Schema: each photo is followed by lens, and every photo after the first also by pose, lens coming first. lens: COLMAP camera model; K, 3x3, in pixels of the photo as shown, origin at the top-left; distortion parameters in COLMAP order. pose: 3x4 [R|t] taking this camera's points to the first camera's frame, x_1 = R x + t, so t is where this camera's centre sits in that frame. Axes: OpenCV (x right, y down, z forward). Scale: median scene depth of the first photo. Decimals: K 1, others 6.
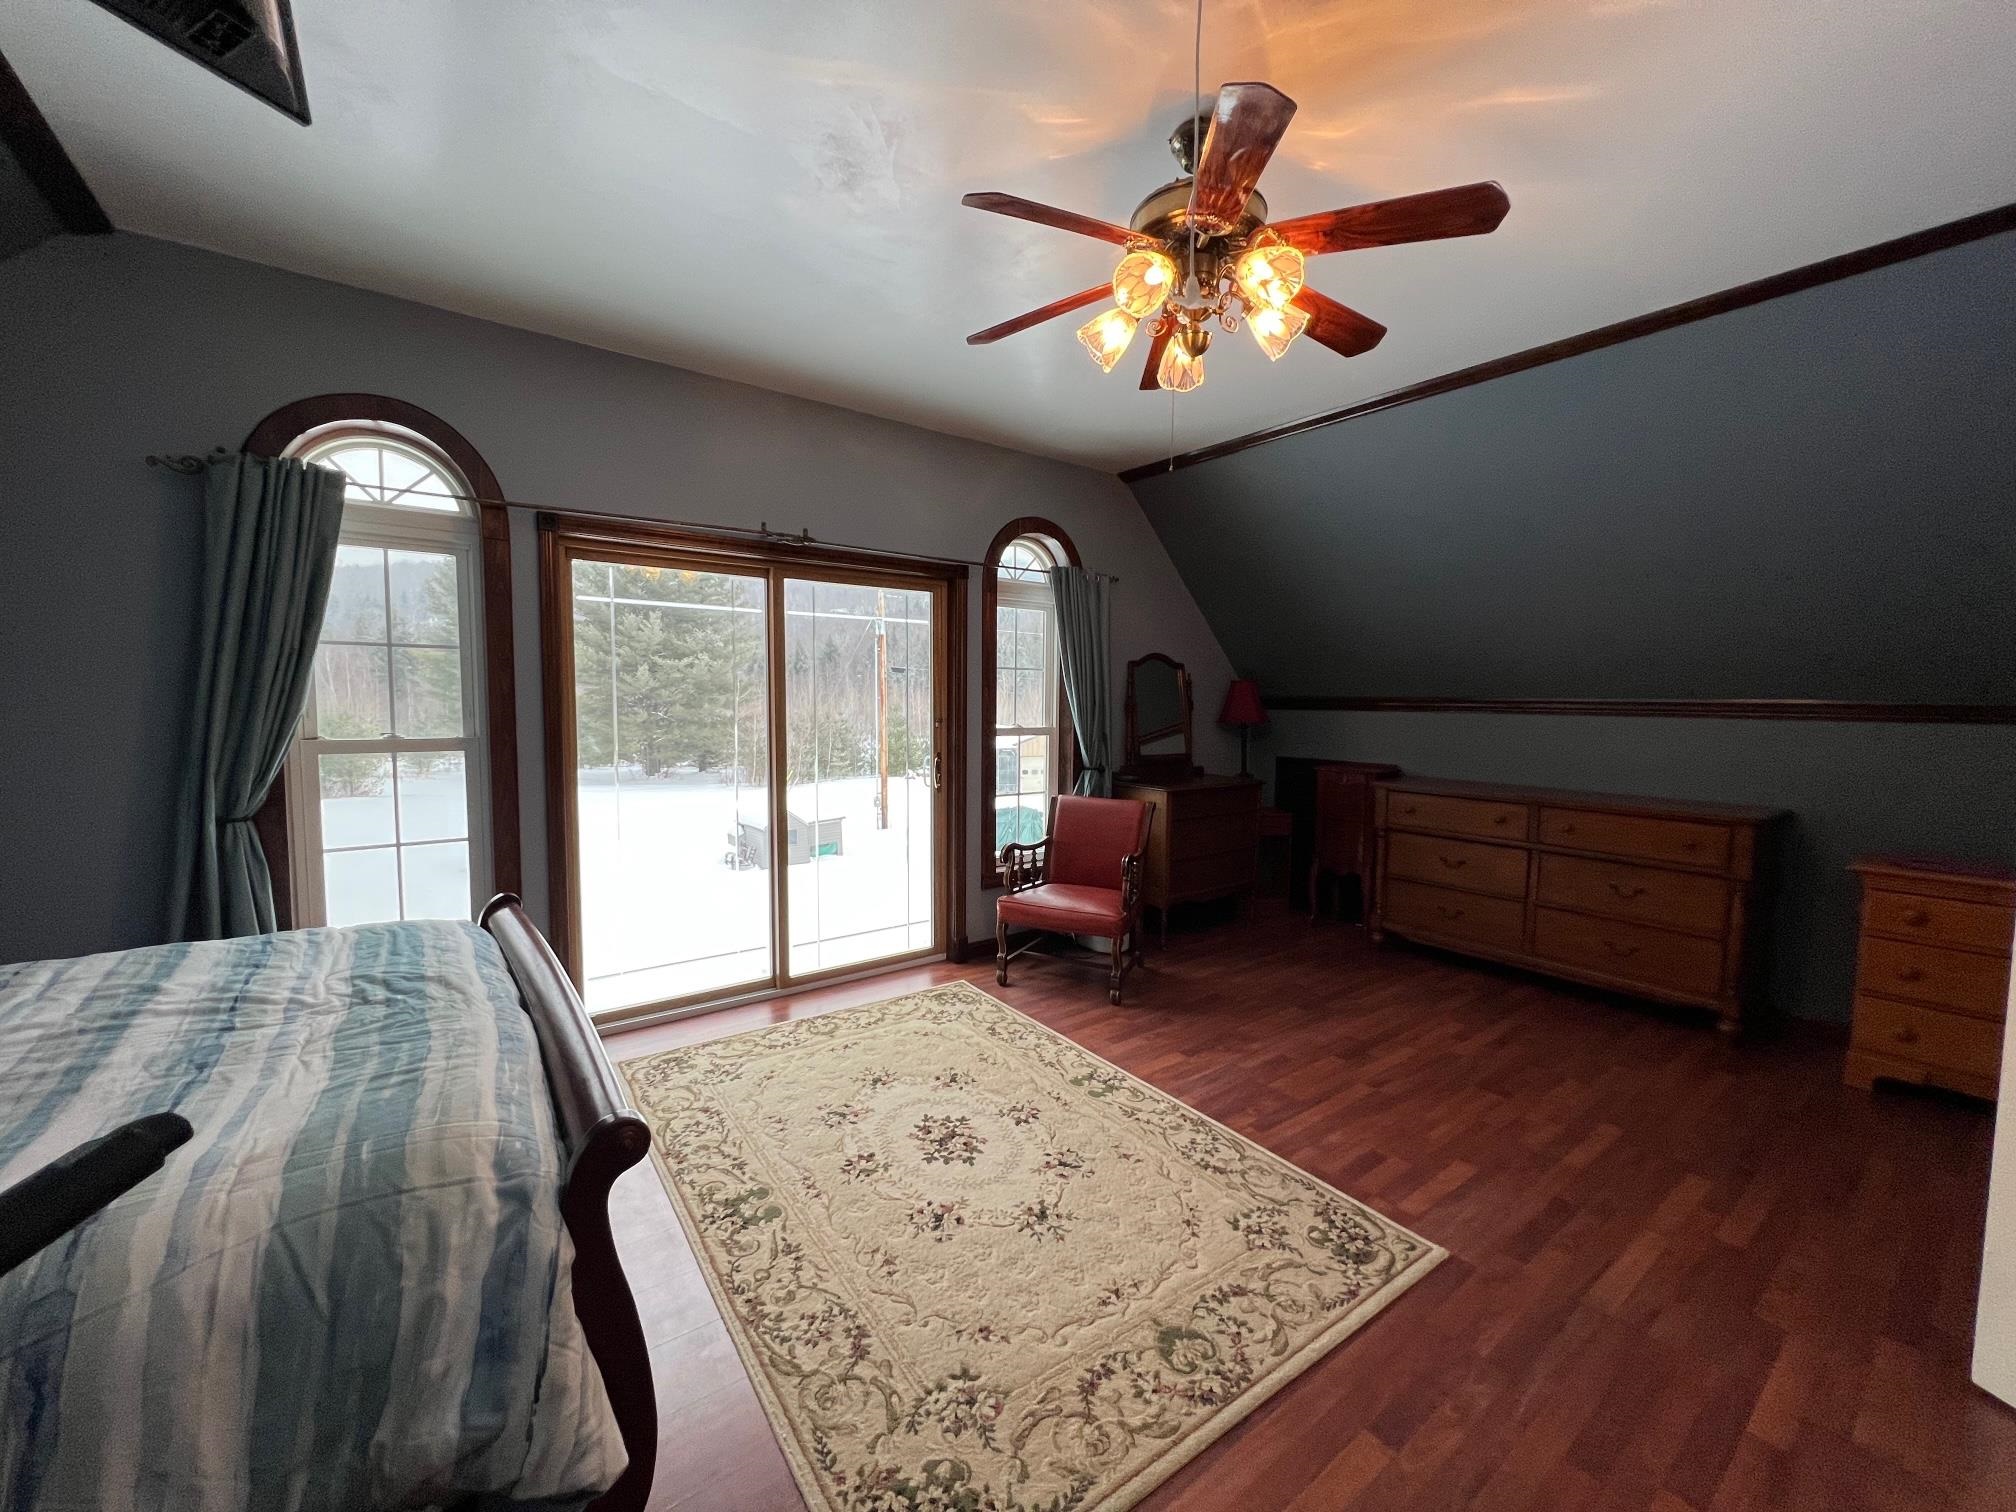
lens RADIAL K [[806.2, 0, 1006.3], [0, 806.2, 755.6], [0, 0, 1]] dist [-0.002095, 0.000643]
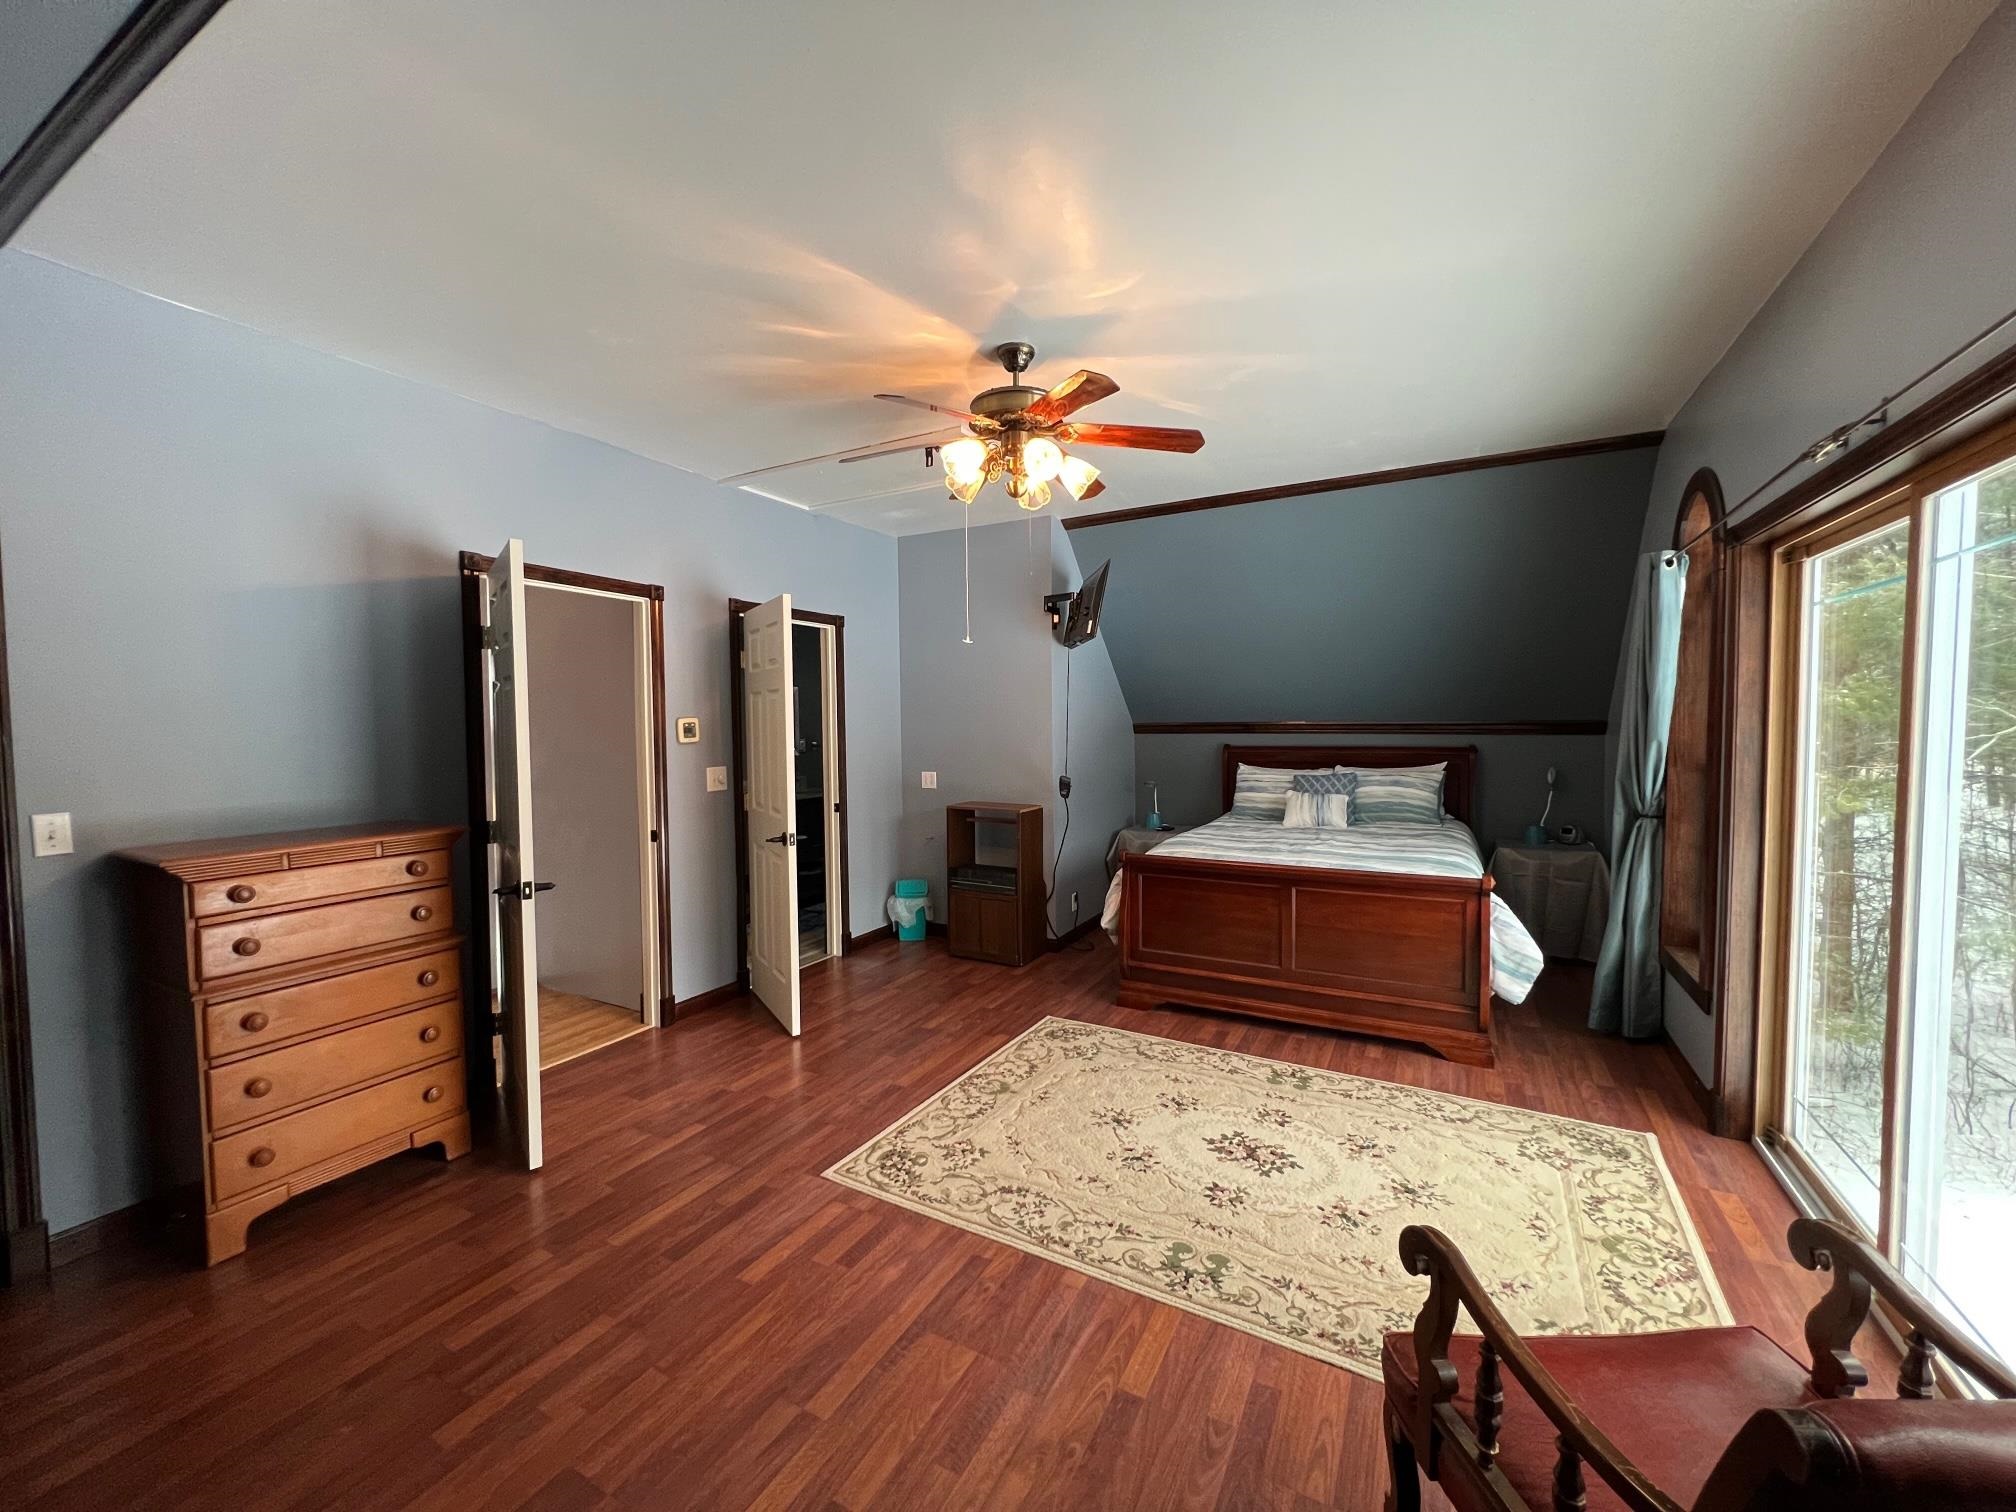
lens RADIAL K [[806.2, 0, 1006.3], [0, 806.2, 755.6], [0, 0, 1]] dist [-0.002095, 0.000643]
pose [[-0.910829, 0.015350, -0.412498, 0.685023], [-0.030561, 0.994058, 0.104472, -0.146981], [0.411650, 0.107762, -0.904948, 1.883231]]
